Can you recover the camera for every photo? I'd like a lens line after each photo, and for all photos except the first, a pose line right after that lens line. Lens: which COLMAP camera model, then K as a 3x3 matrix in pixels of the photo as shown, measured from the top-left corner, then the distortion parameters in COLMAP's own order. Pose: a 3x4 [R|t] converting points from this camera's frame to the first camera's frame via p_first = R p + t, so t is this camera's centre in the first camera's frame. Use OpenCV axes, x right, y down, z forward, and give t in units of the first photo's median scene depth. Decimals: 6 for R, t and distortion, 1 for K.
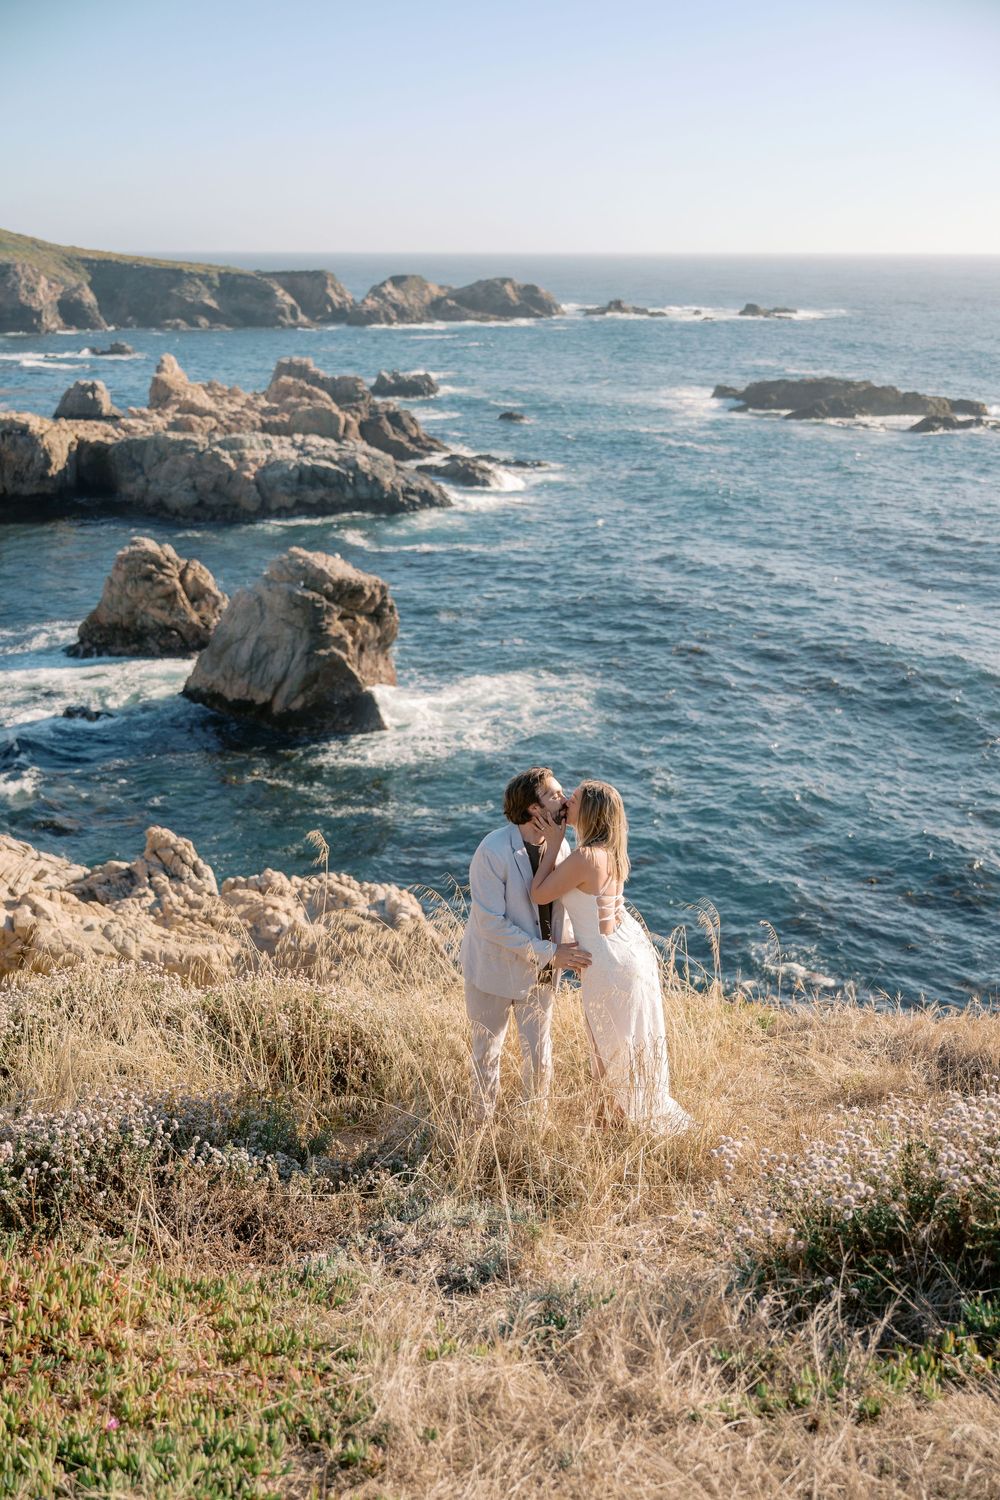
lens RADIAL K [[1522.3, 0, 496.5], [0, 1522.3, 759.2], [0, 0, 1]] dist [0.000427, 0.000000]
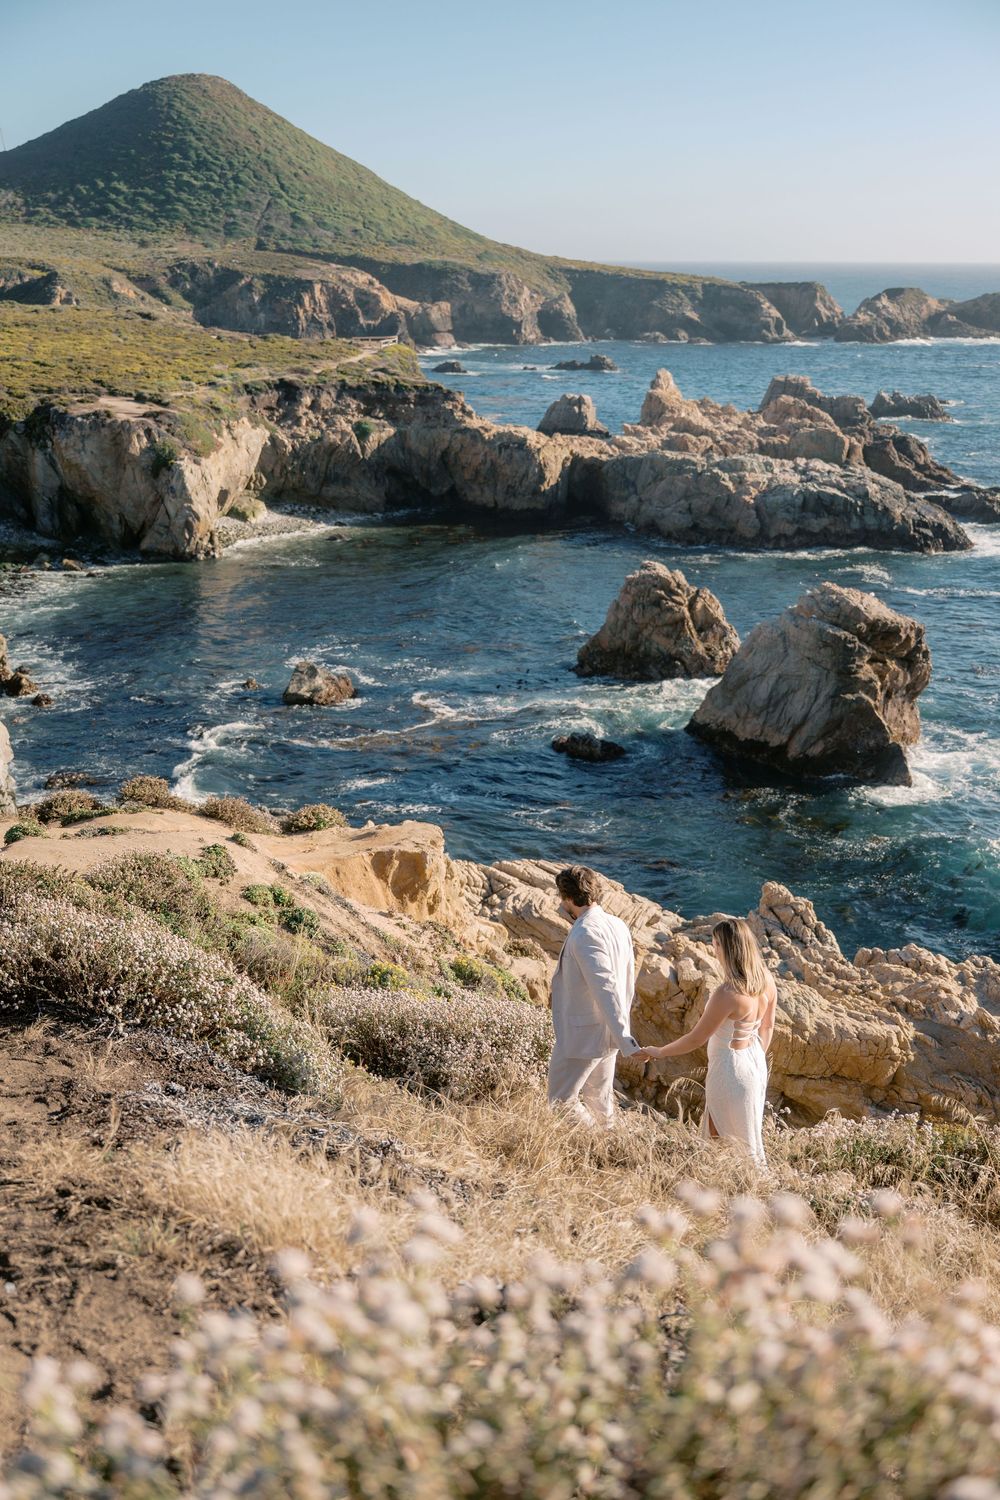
lens RADIAL K [[1626.3, 0, 496.2], [0, 1626.3, 742.8], [0, 0, 1]] dist [-0.000994, 0.000000]
pose [[0.959218, 0.082411, -0.270388, -0.027169], [-0.091565, 0.995569, -0.021396, -0.000863], [0.267427, 0.045282, 0.962514, -0.002920]]
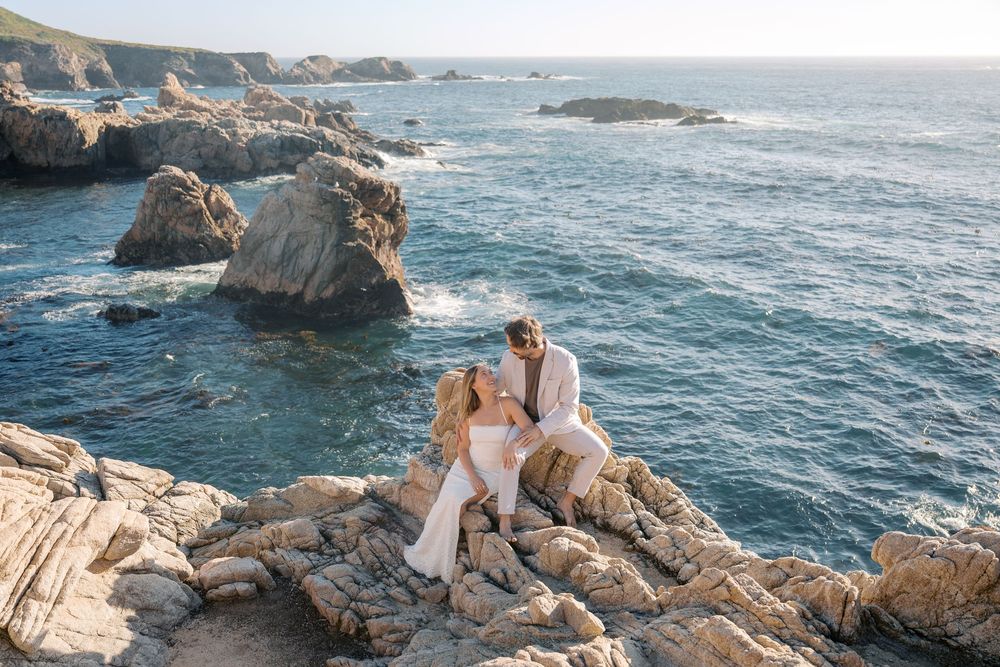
lens RADIAL K [[923.3, 0, 494.2], [0, 923.3, 333.7], [0, 0, 1]] dist [0.002275, 0.000000]
pose [[0.990796, -0.045415, 0.127520, -0.053267], [0.049202, 0.998432, -0.026706, 0.009375], [-0.126107, 0.032734, 0.991476, 0.174856]]
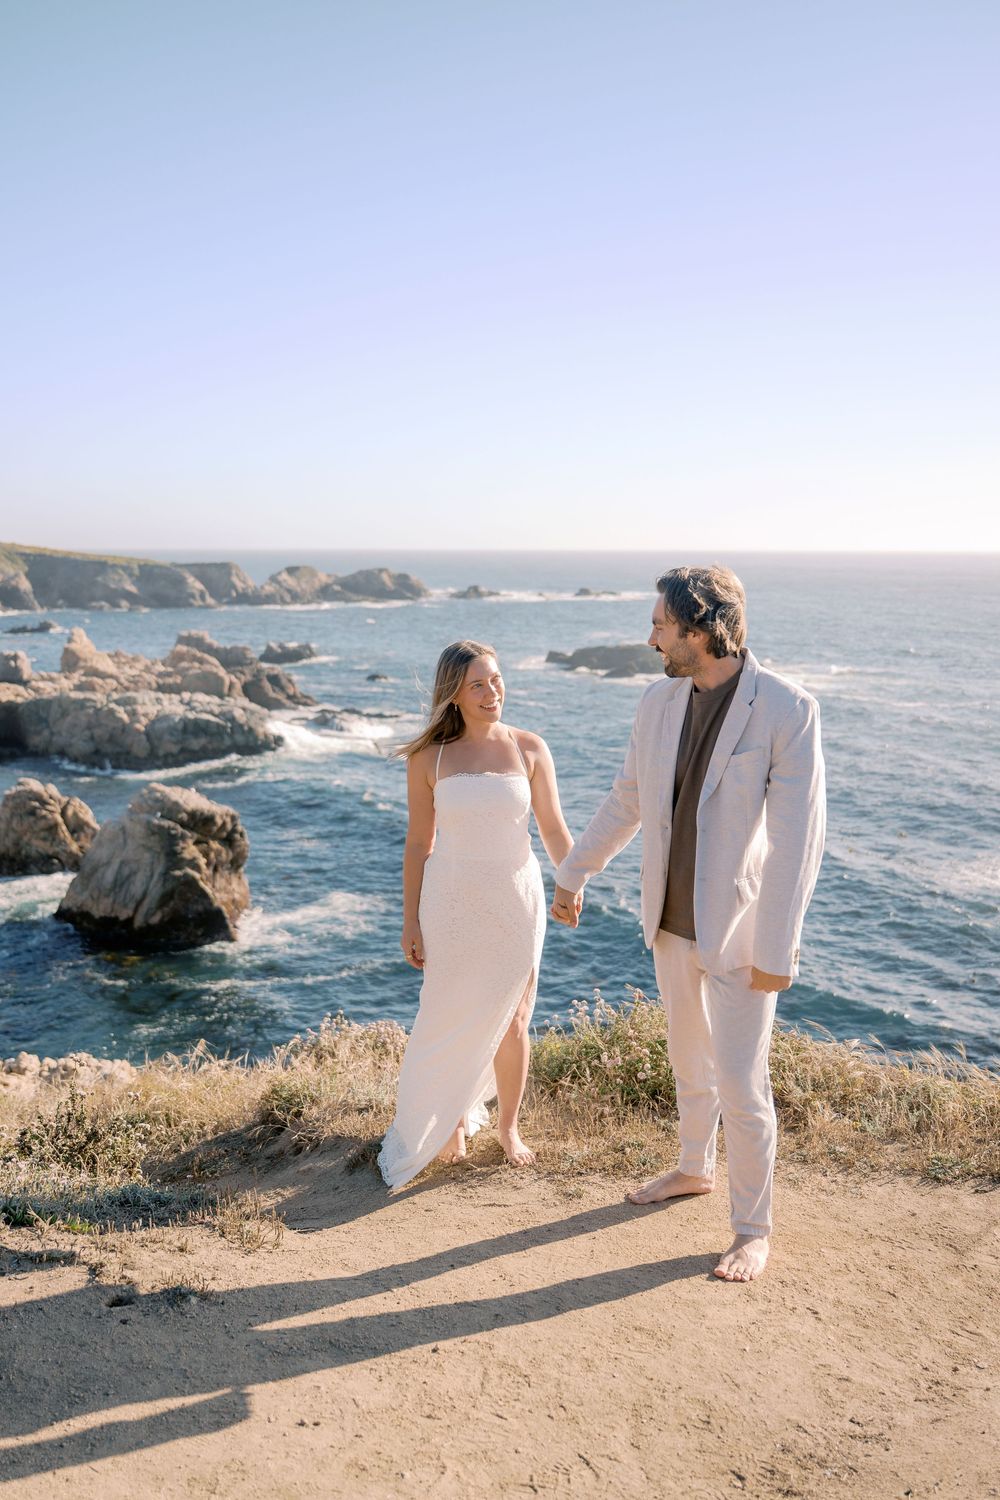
lens RADIAL K [[1293.5, 0, 520.4], [0, 1293.5, 779.2], [0, 0, 1]] dist [-0.003086, 0.016618]
pose [[0.994476, -0.018861, 0.103258, 0.023438], [0.033622, 0.989131, -0.143143, 0.004414], [-0.099436, 0.145824, 0.984301, 0.001290]]
